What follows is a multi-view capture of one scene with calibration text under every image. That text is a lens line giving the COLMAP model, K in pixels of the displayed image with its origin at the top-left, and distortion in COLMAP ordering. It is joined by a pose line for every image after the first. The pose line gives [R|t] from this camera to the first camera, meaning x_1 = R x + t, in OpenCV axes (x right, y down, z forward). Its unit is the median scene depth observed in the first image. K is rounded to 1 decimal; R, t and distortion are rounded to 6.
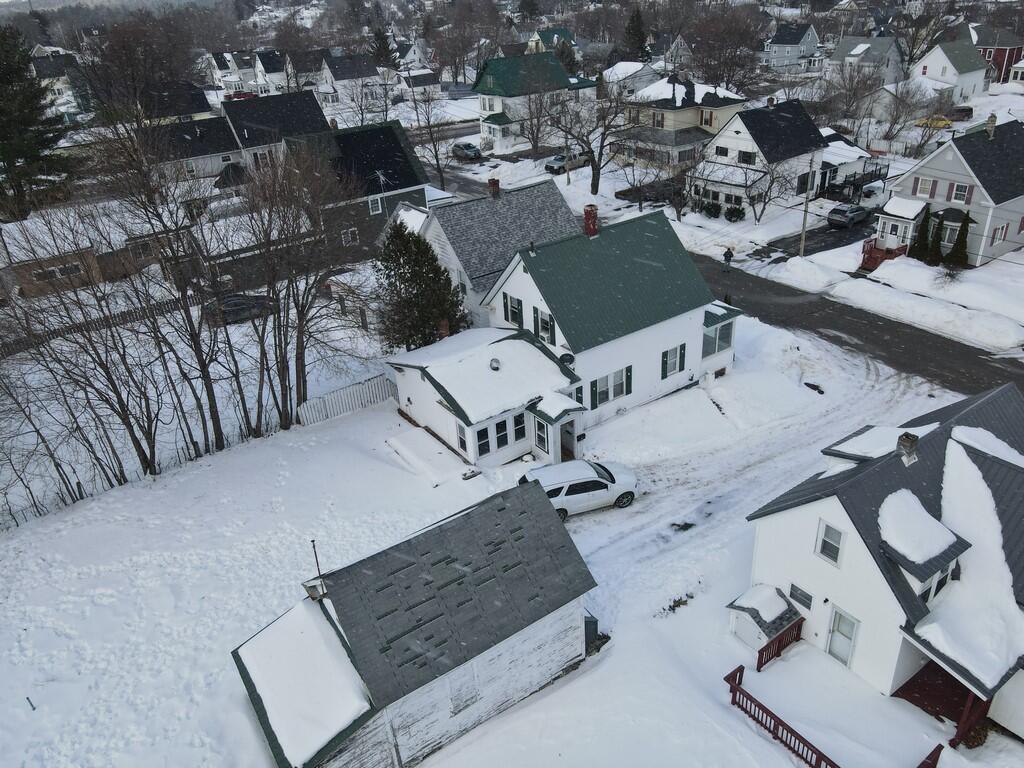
lens RADIAL K [[751.3, 0, 510.8], [0, 751.3, 378.4], [0, 0, 1]] dist [0.005231, 0.015191]
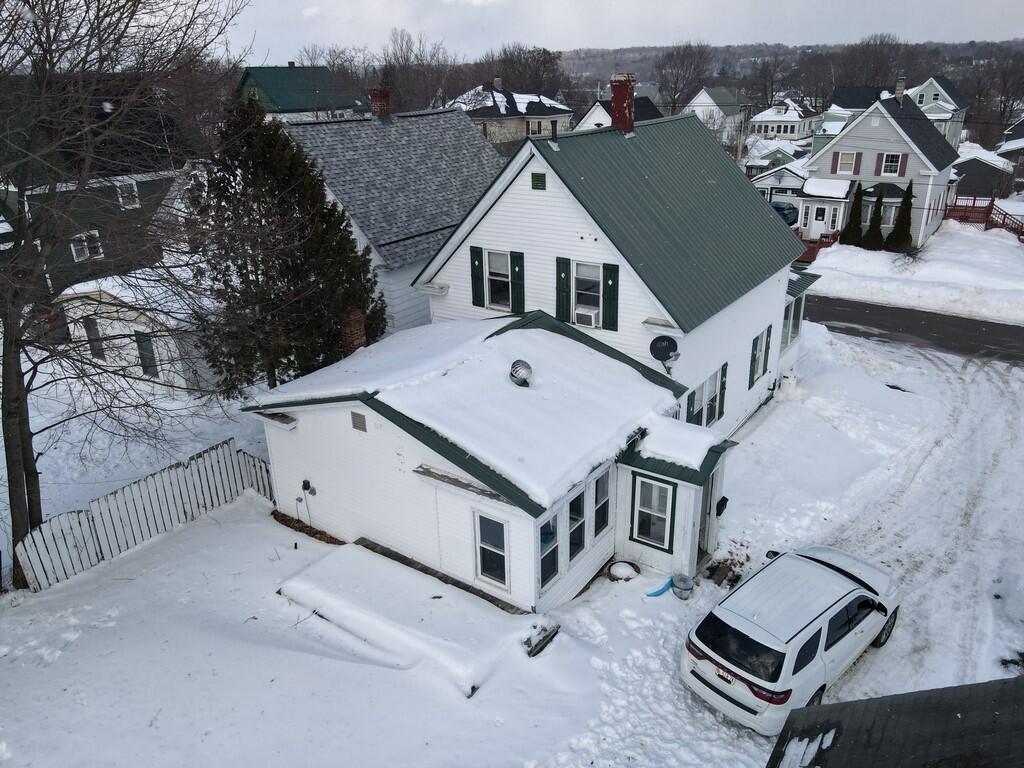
lens RADIAL K [[751.3, 0, 510.8], [0, 751.3, 378.4], [0, 0, 1]] dist [0.005231, 0.015191]
pose [[0.938797, -0.094610, 0.331225, -0.153456], [0.133163, 0.986467, -0.095655, 0.023154], [-0.317693, 0.133907, 0.938691, 0.503783]]
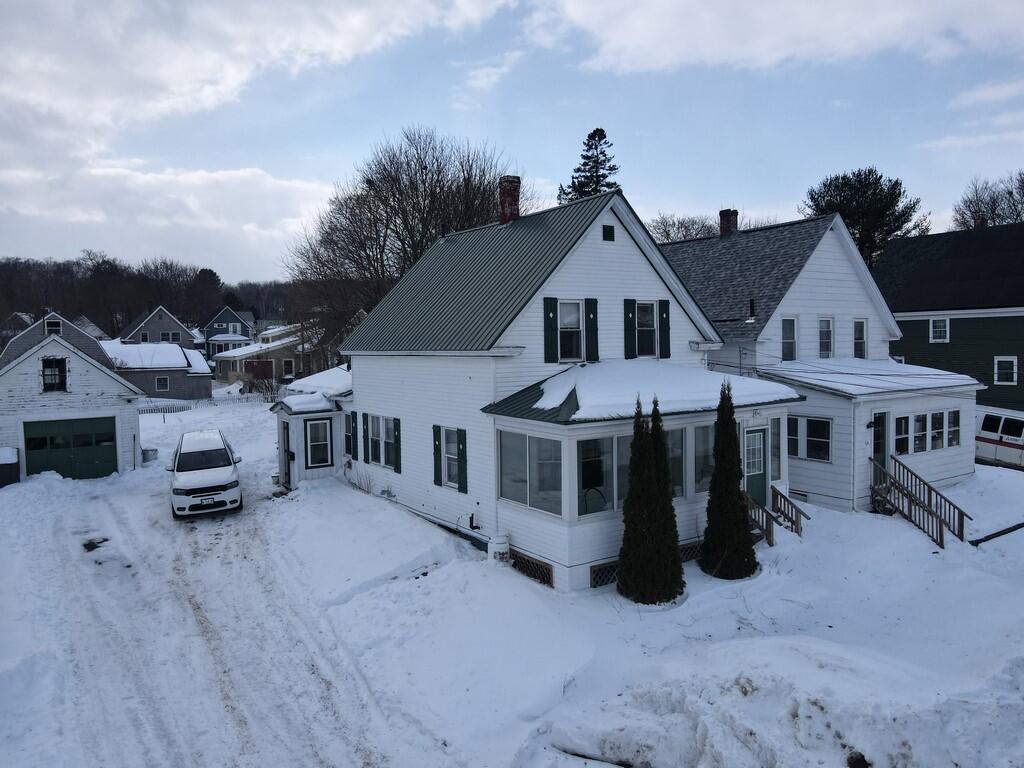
lens RADIAL K [[751.3, 0, 510.8], [0, 751.3, 378.4], [0, 0, 1]] dist [0.005231, 0.015191]
pose [[-0.015053, 0.108974, -0.993931, 0.681762], [-0.454431, 0.884704, 0.103881, -0.134597], [0.890655, 0.453237, 0.036203, 0.964628]]
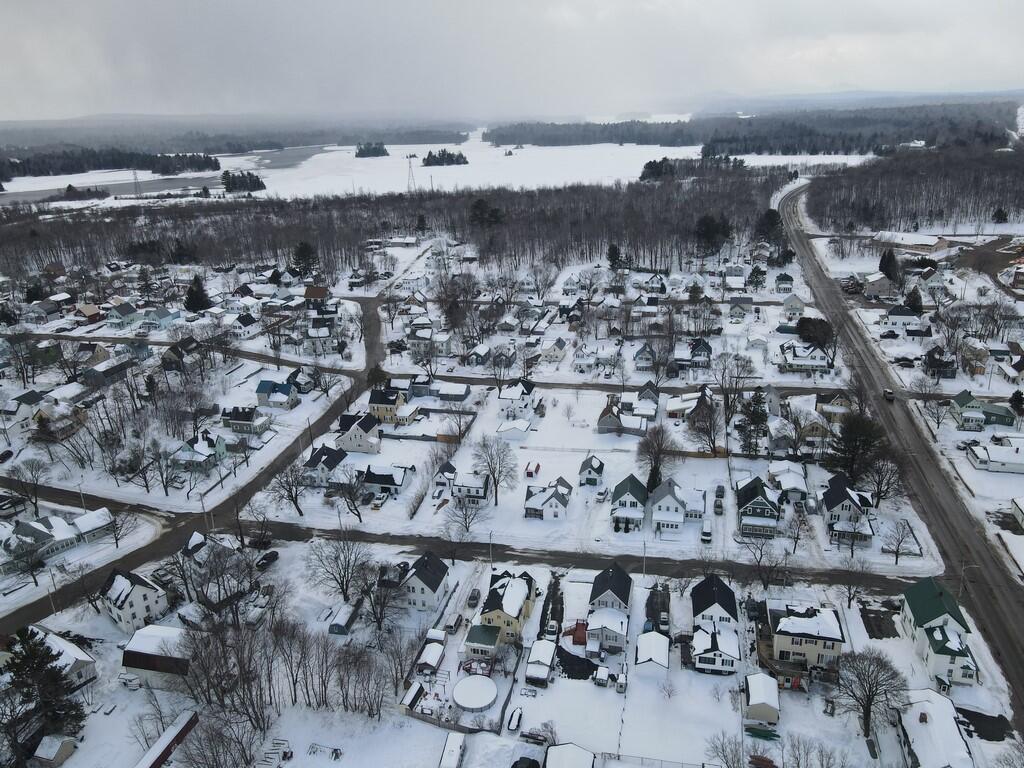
lens RADIAL K [[752.6, 0, 512.4], [0, 752.6, 376.2], [0, 0, 1]] dist [0.002297, 0.009489]
pose [[-0.742974, 0.305206, -0.595683, 3.131604], [-0.244298, 0.704925, 0.665882, -3.477109], [0.623144, 0.640258, -0.449180, 2.117119]]
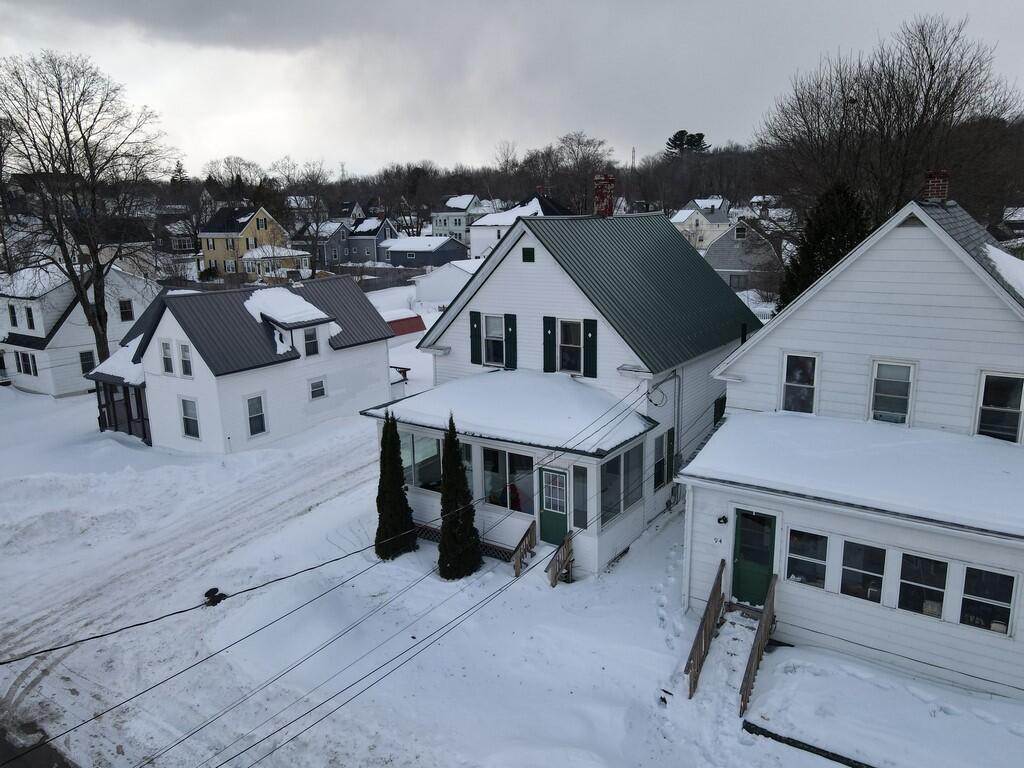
lens RADIAL K [[751.3, 0, 510.8], [0, 751.3, 378.4], [0, 0, 1]] dist [0.005231, 0.015191]
pose [[-0.933702, 0.155743, -0.322405, 0.385085], [-0.094526, 0.761278, 0.641499, -0.462907], [0.345349, 0.629445, -0.696084, 1.407300]]
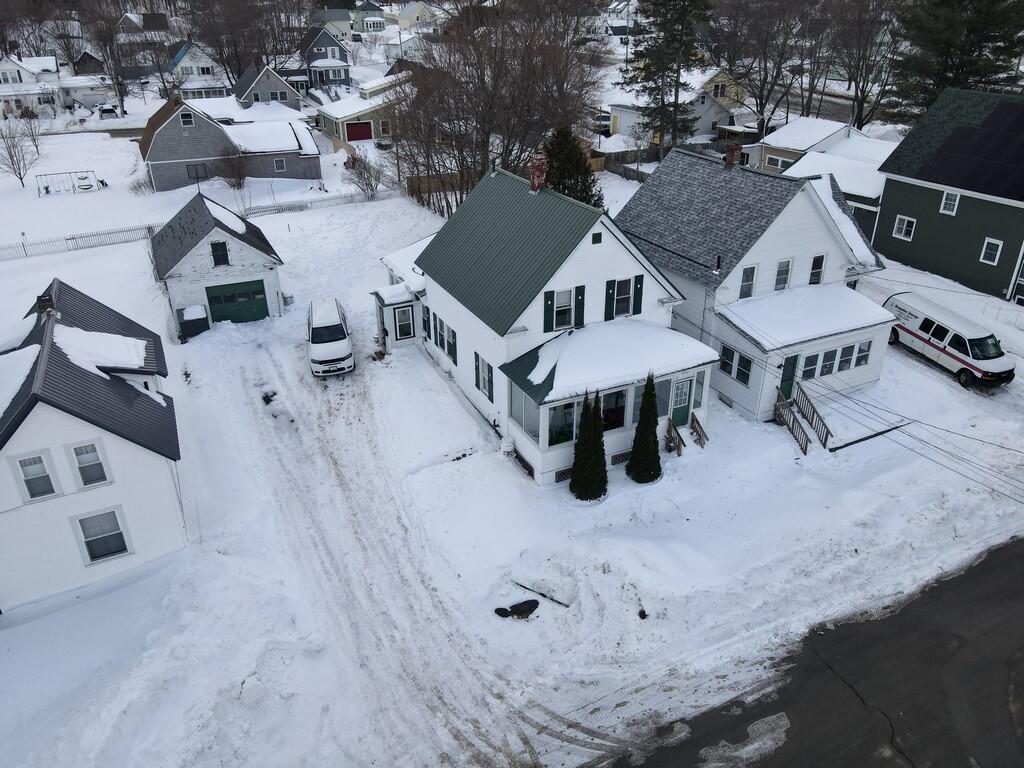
lens RADIAL K [[751.3, 0, 510.8], [0, 751.3, 378.4], [0, 0, 1]] dist [0.005231, 0.015191]
pose [[-0.156911, 0.497660, -0.853061, 0.838815], [-0.452518, 0.731528, 0.509995, -0.411162], [0.877842, 0.466049, 0.110415, 0.912321]]
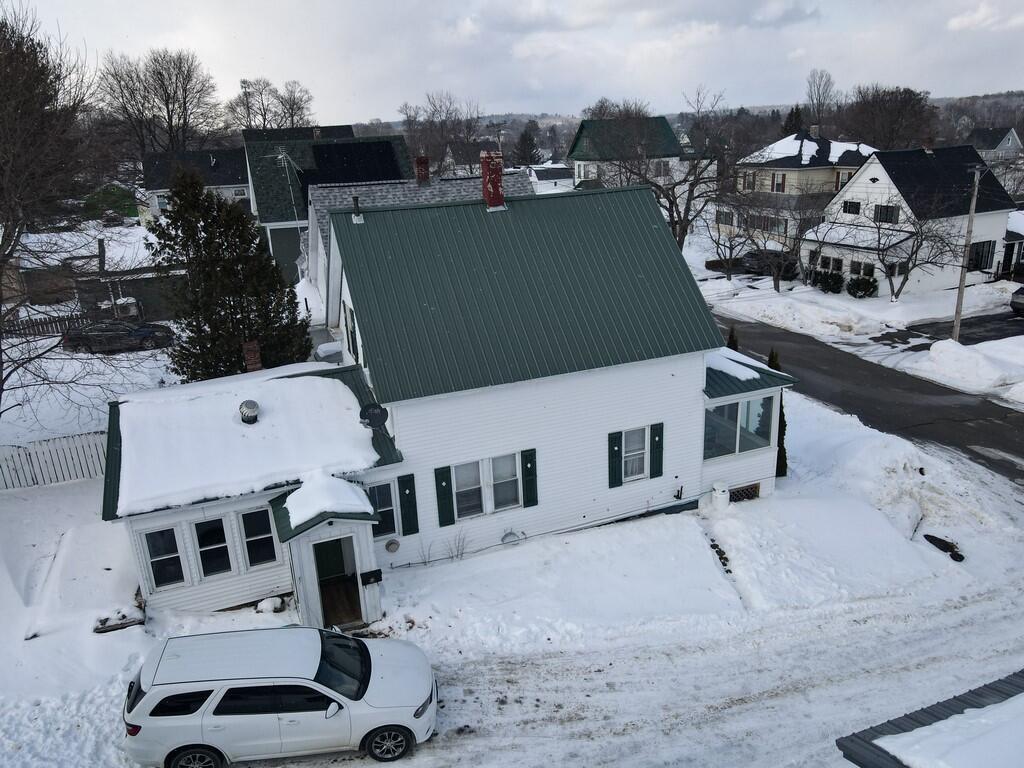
lens RADIAL K [[751.3, 0, 510.8], [0, 751.3, 378.4], [0, 0, 1]] dist [0.005231, 0.015191]
pose [[0.972524, 0.088685, -0.215247, 0.232326], [-0.121581, 0.981972, -0.144738, 0.010852], [0.198530, 0.166932, 0.965774, 0.457049]]
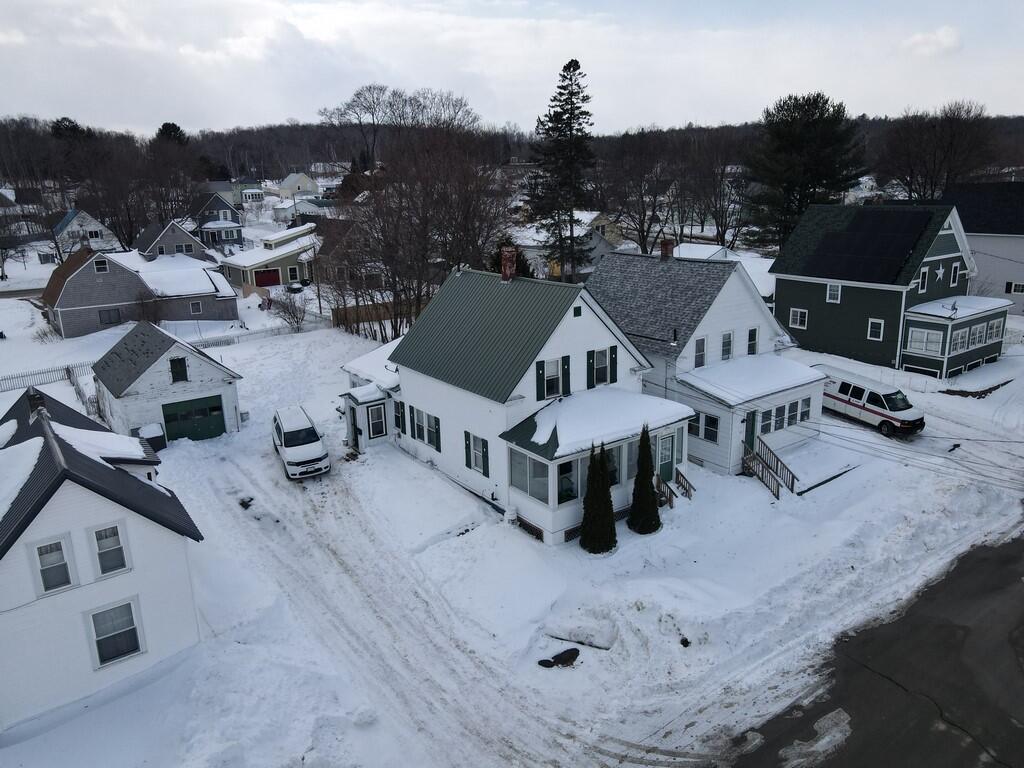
lens RADIAL K [[751.3, 0, 510.8], [0, 751.3, 378.4], [0, 0, 1]] dist [0.005231, 0.015191]
pose [[0.022811, 0.317222, -0.948077, 0.912129], [-0.450060, 0.850054, 0.273596, -0.312275], [0.892707, 0.420450, 0.162159, 0.844959]]
